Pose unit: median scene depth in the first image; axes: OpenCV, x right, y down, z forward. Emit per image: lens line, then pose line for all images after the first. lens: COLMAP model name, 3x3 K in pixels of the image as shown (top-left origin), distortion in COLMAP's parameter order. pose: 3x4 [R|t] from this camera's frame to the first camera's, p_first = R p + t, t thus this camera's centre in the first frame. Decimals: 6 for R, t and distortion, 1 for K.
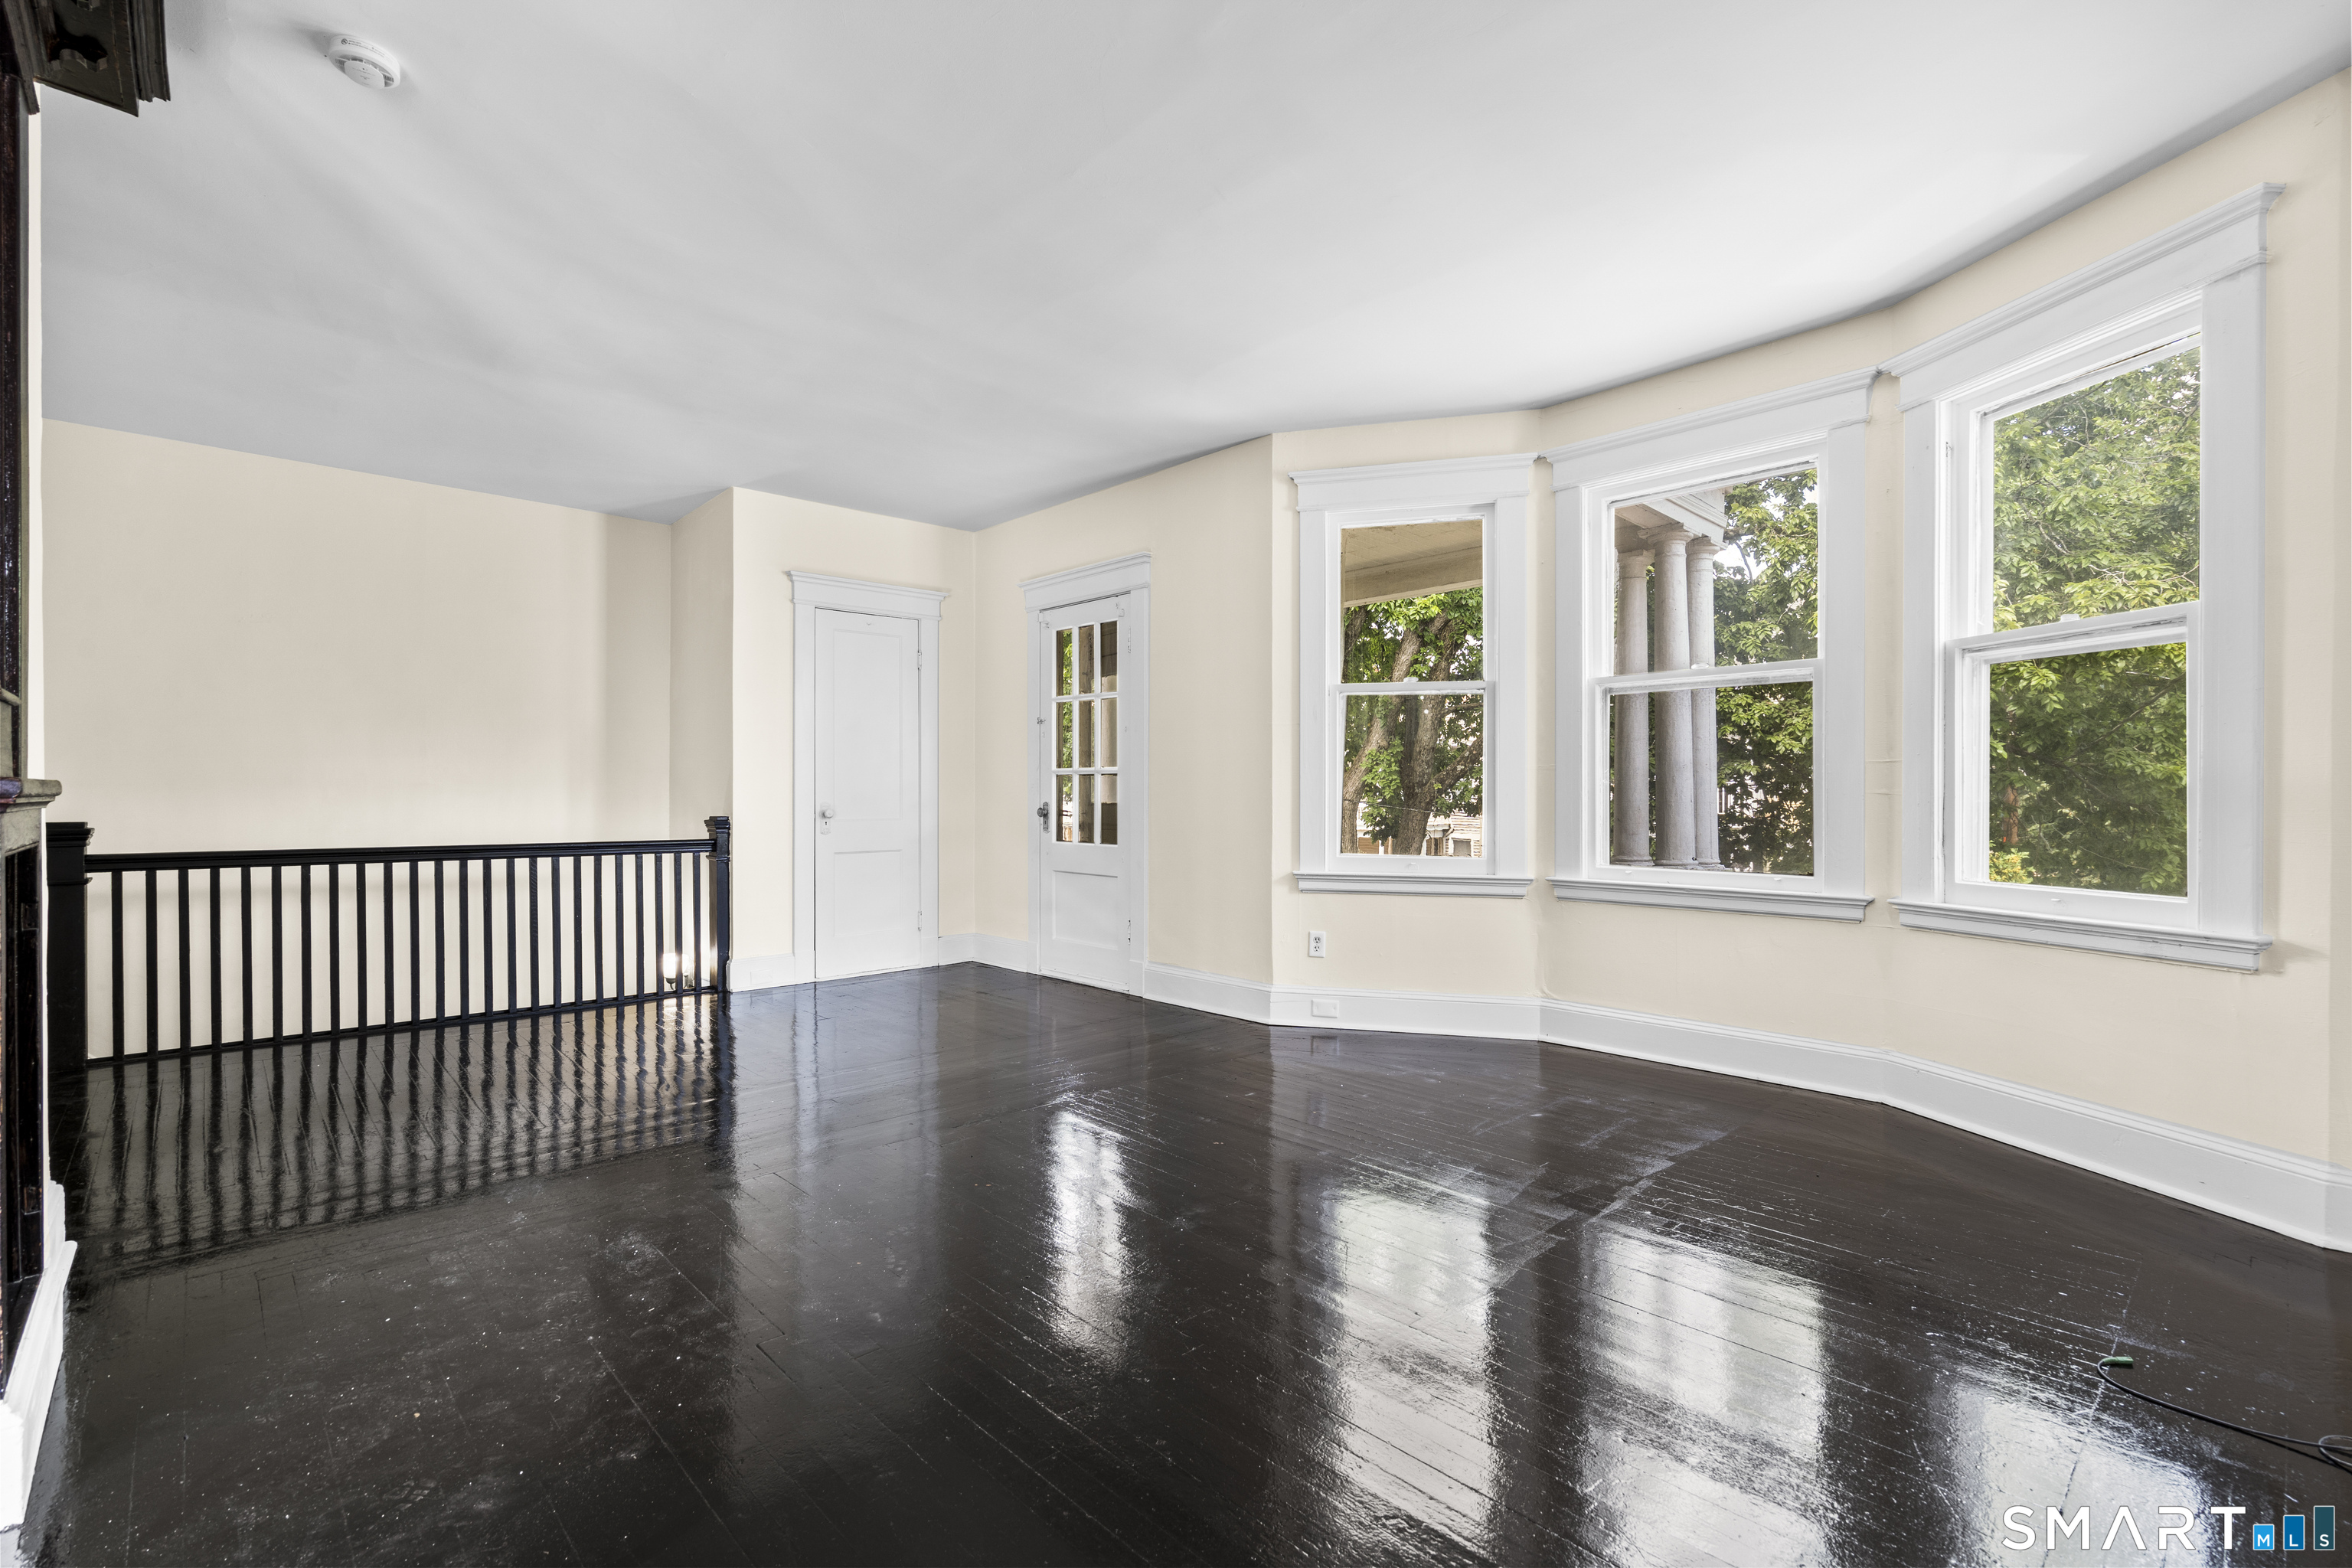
lens RADIAL K [[1048.2, 0, 1186.4], [0, 1048.2, 792.7], [0, 0, 1]] dist [-0.001895, -0.000330]
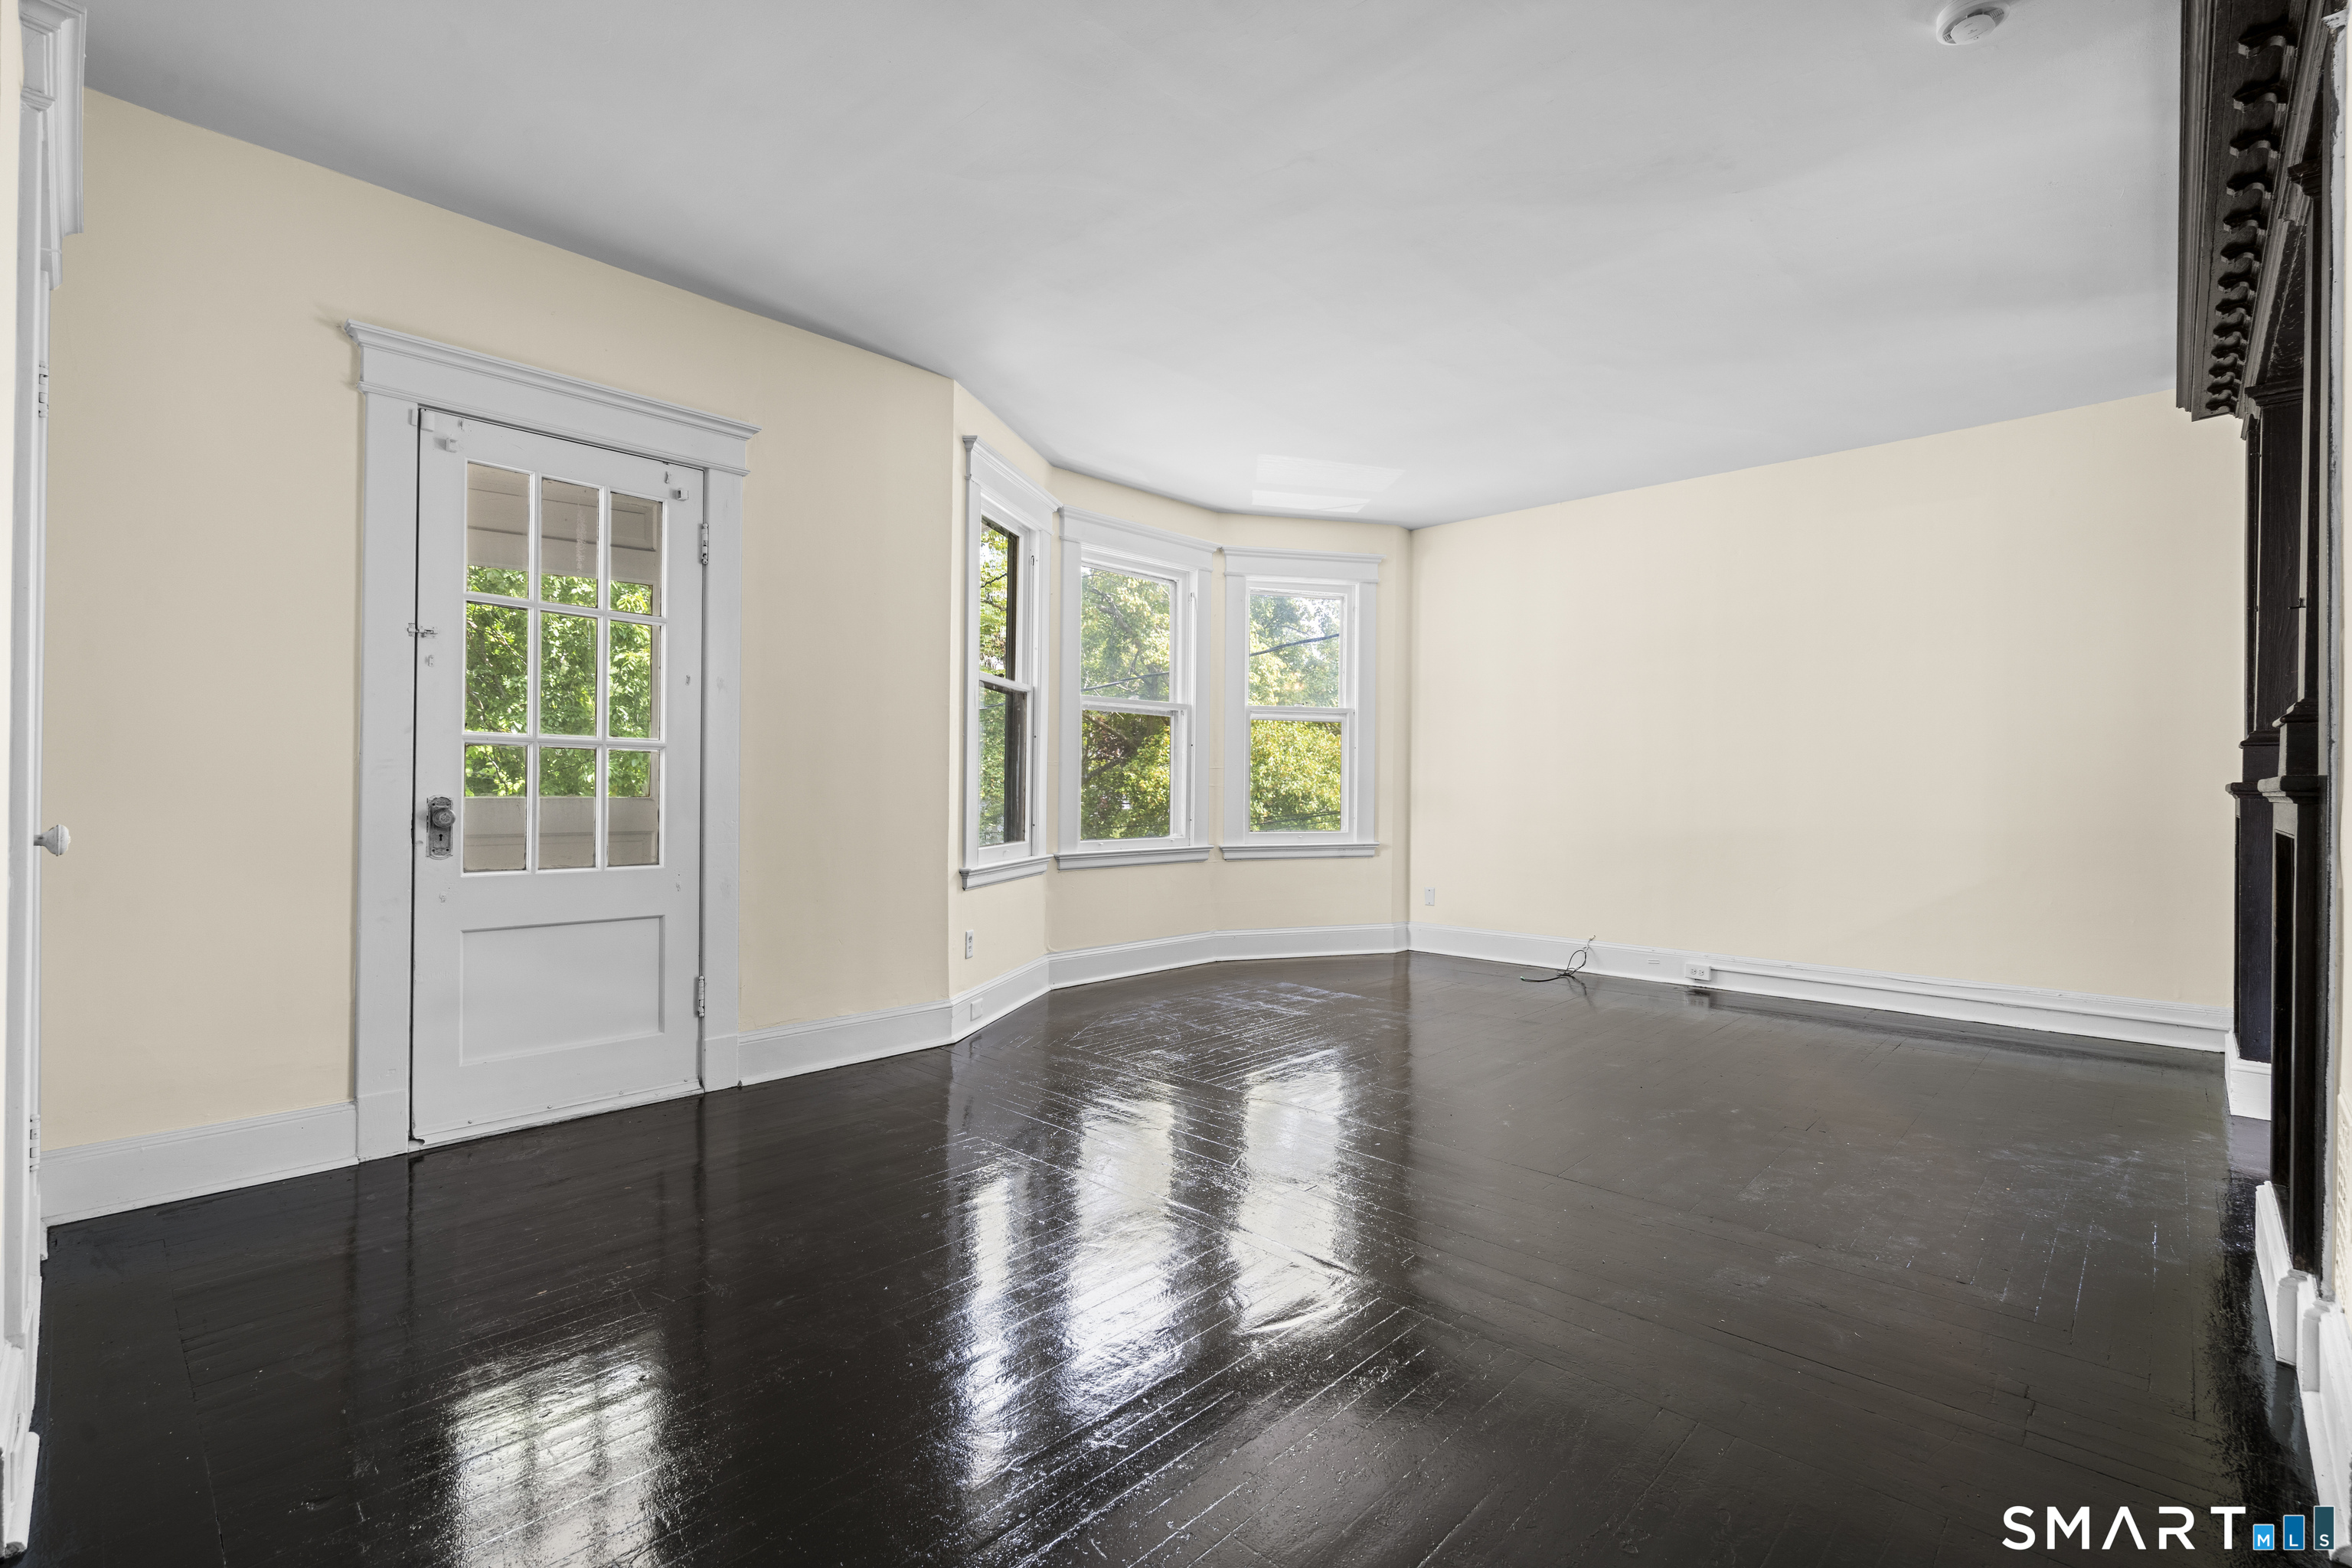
lens RADIAL K [[1056.3, 0, 1186.0], [0, 1056.3, 782.1], [0, 0, 1]] dist [-0.004179, 0.000695]
pose [[-0.055499, 0.006057, 0.998440, -0.819958], [-0.006047, 0.999961, -0.006402, 0.003913], [-0.998440, -0.006392, -0.055461, 0.848440]]
